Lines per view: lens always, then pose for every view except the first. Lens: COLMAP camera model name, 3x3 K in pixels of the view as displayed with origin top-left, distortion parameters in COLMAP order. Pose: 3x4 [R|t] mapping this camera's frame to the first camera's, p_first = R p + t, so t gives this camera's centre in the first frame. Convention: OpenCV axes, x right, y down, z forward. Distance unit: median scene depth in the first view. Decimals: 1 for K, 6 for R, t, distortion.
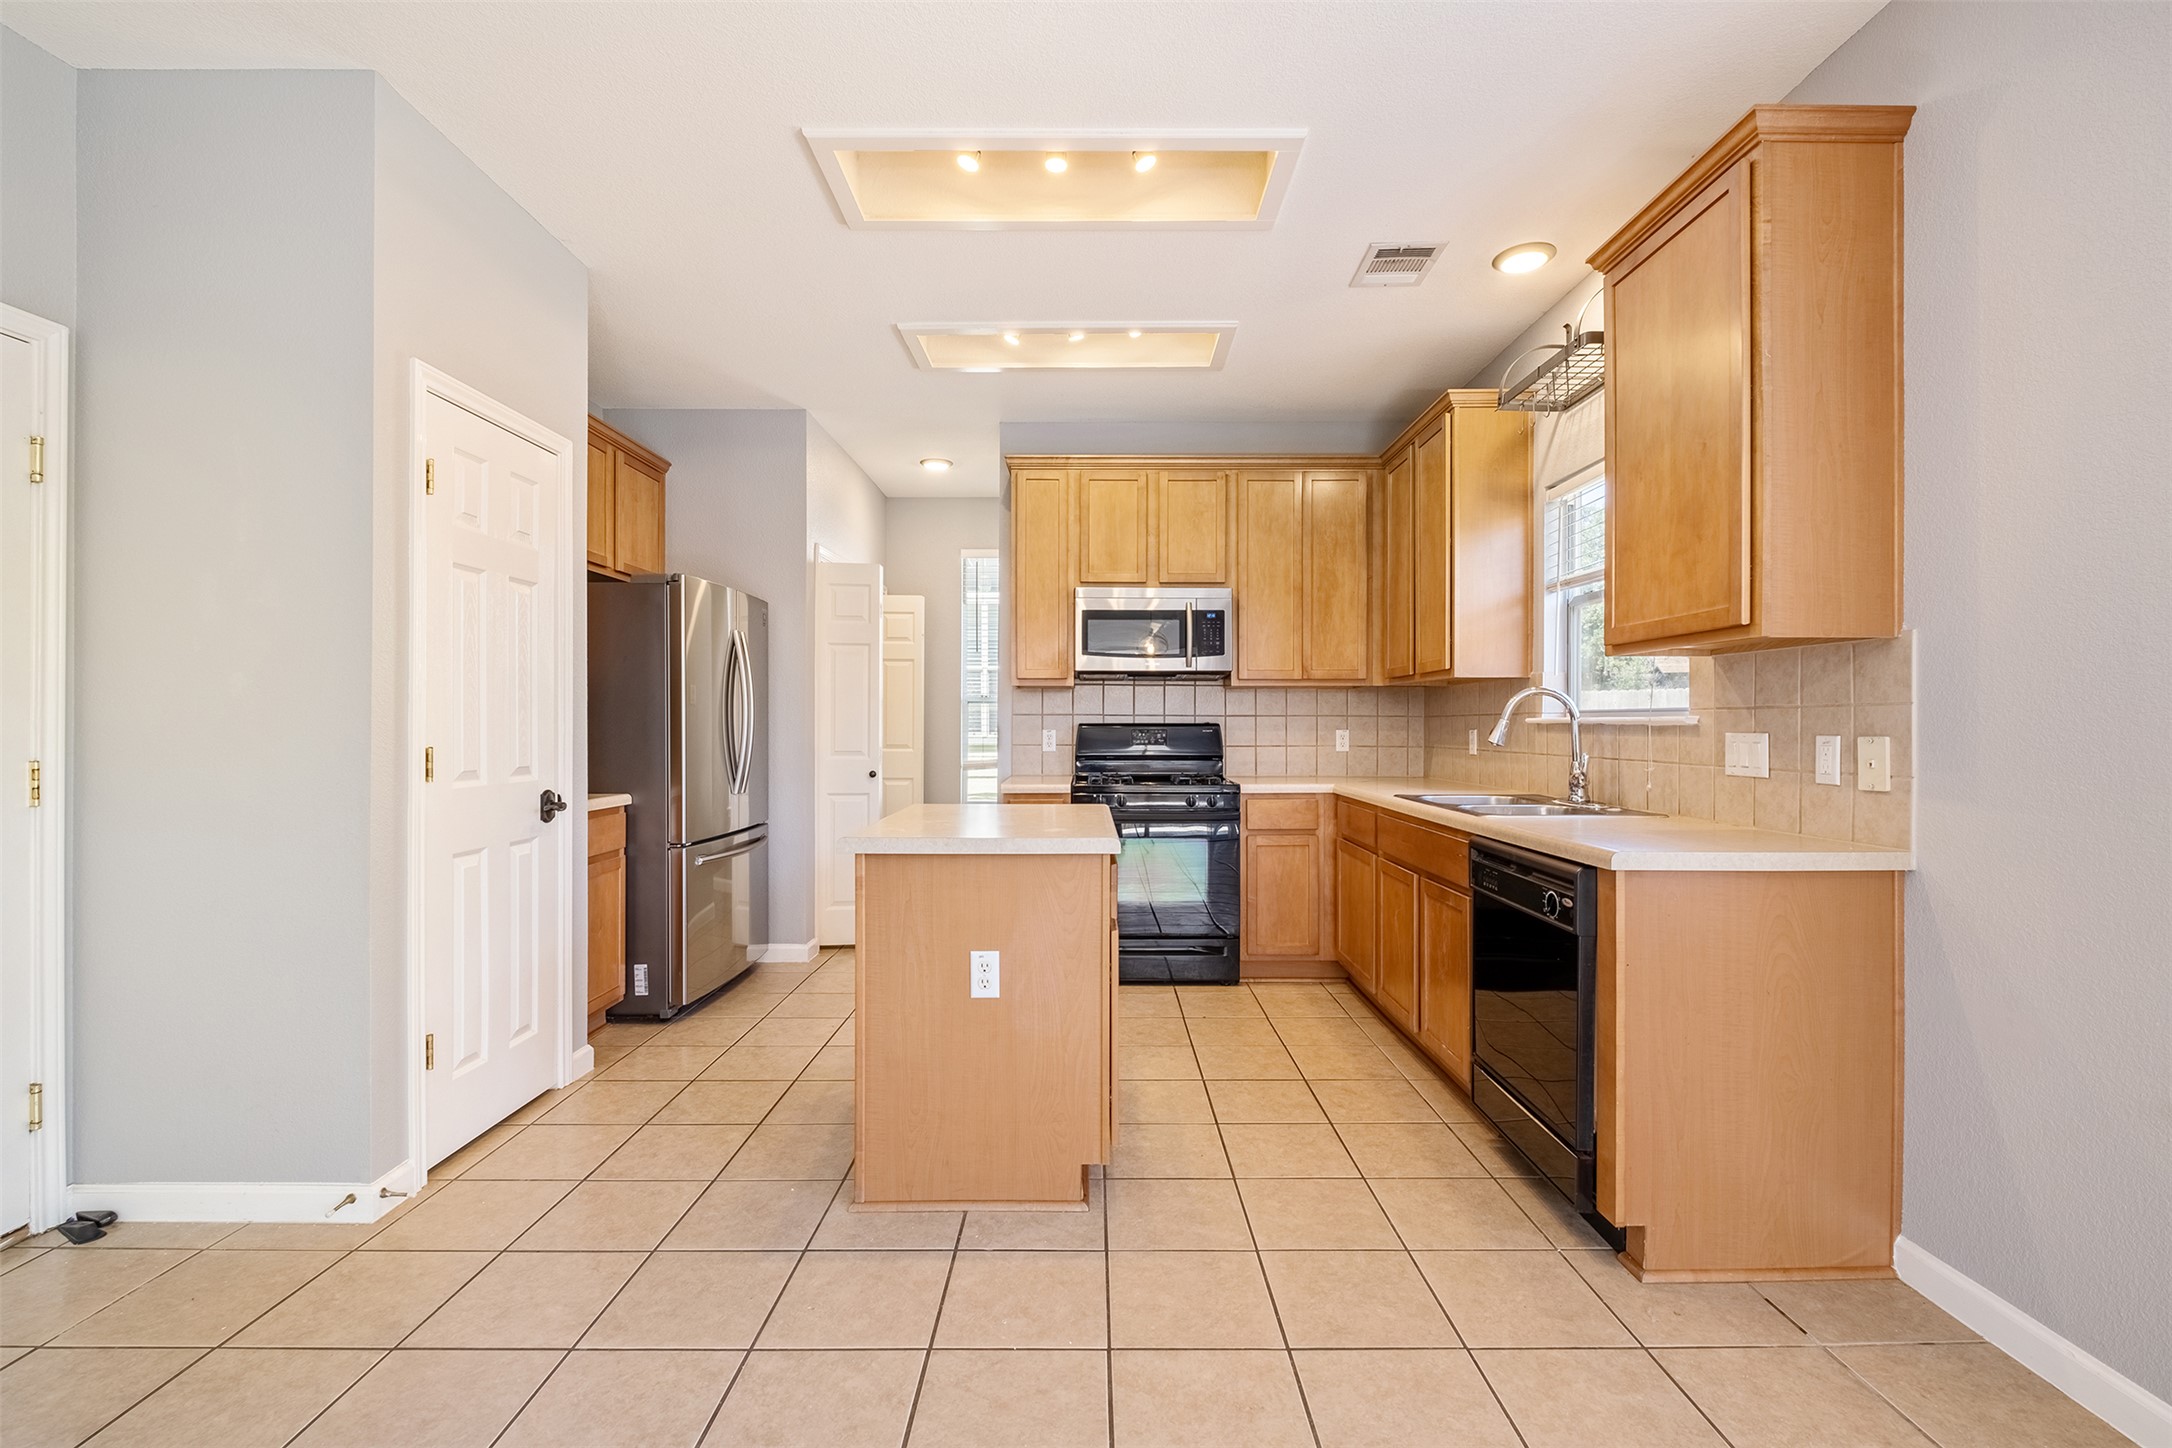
lens RADIAL K [[945.1, 0, 1094.7], [0, 945.1, 724.7], [0, 0, 1]] dist [0.000037, -0.001976]
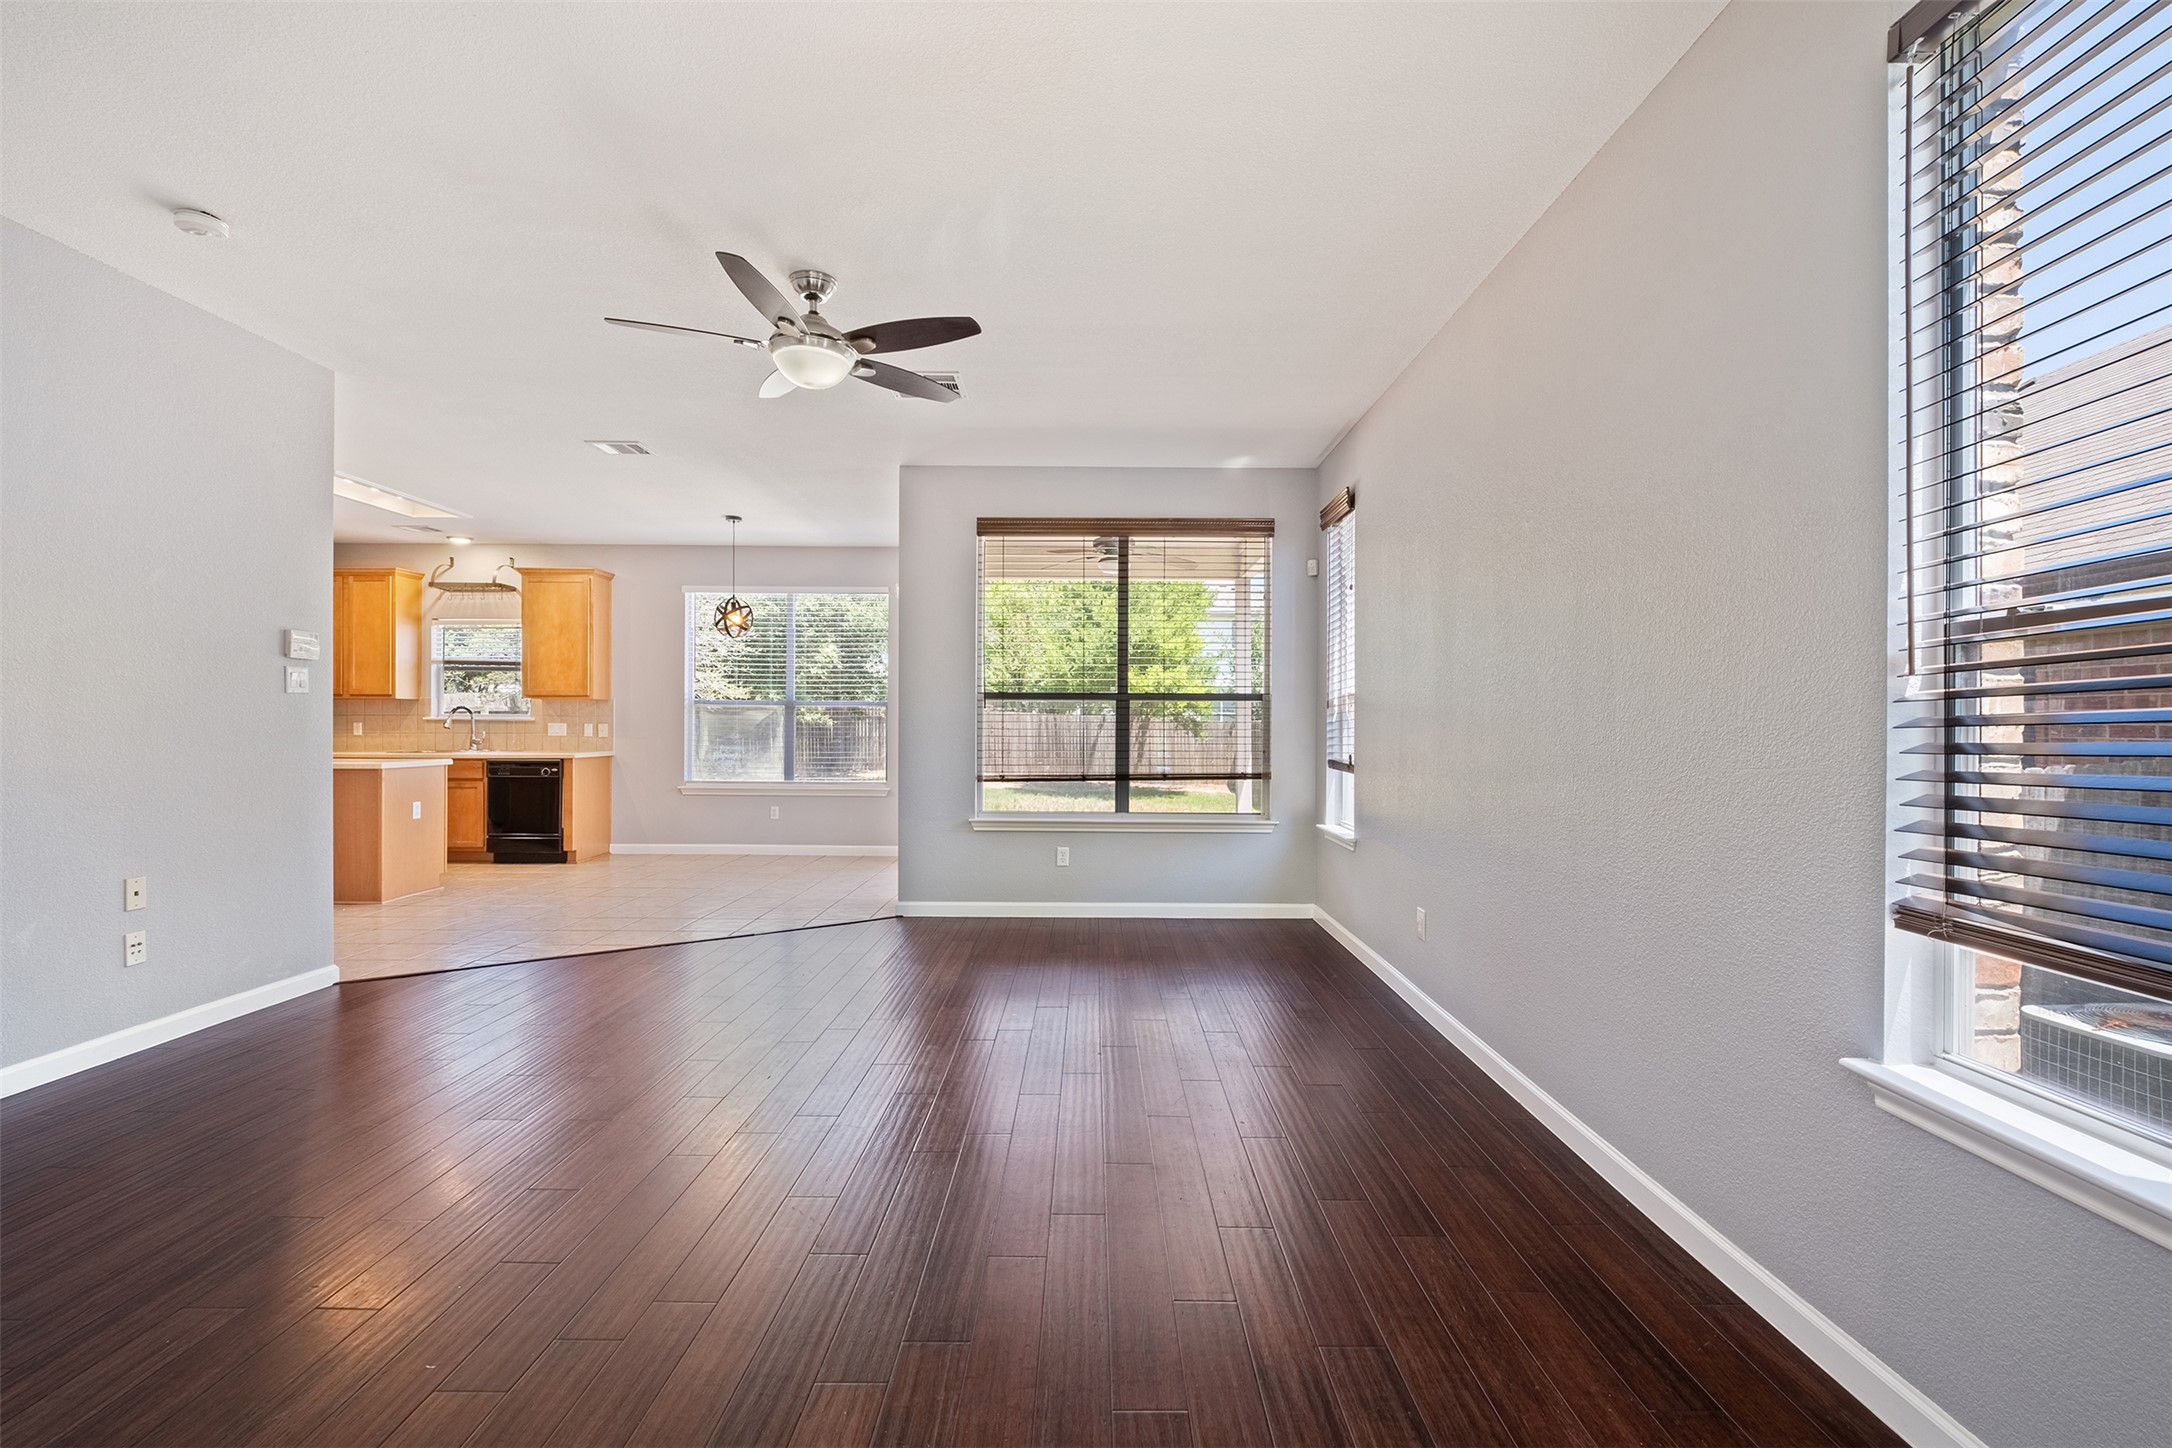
lens RADIAL K [[945.1, 0, 1096.5], [0, 945.1, 730.8], [0, 0, 1]] dist [0.000037, -0.001976]
pose [[0.006406, -0.009060, 0.999938, -2.854938], [-0.003970, 0.999951, 0.009086, -0.001901], [-0.999972, -0.004028, 0.006369, -1.013676]]
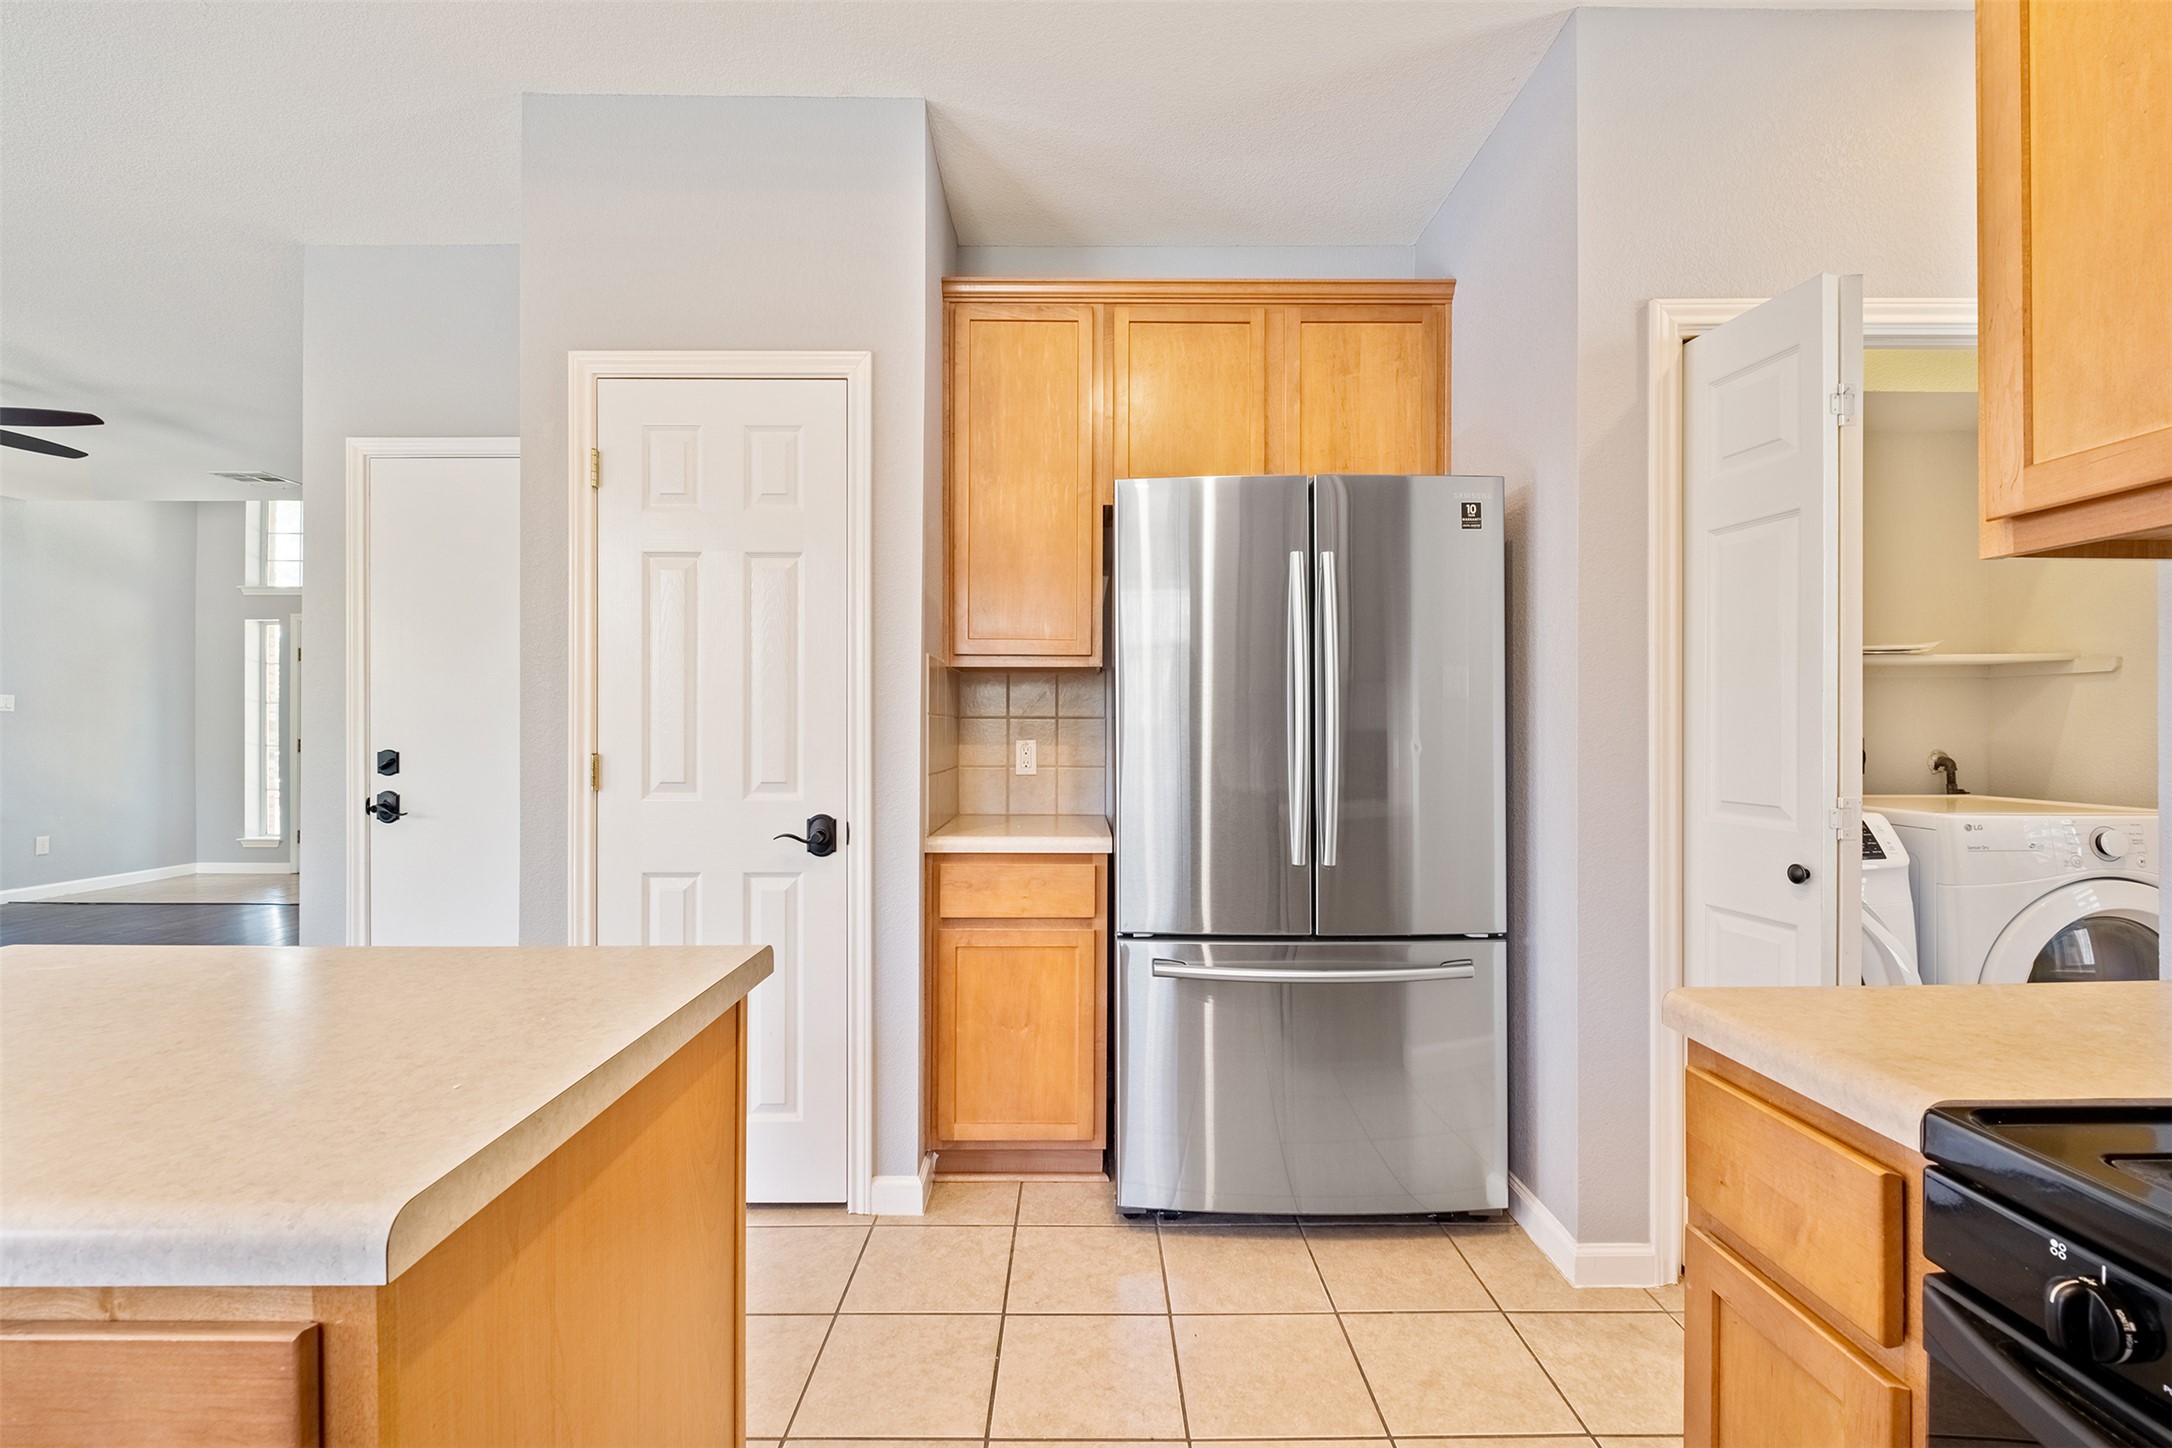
lens RADIAL K [[945.1, 0, 1093.7], [0, 945.1, 721.4], [0, 0, 1]] dist [0.000037, -0.001976]
pose [[-0.001105, -0.010018, -0.999949, 0.254926], [-0.002772, 0.999946, -0.010015, -0.000586], [0.999996, 0.002761, -0.001133, 1.559702]]
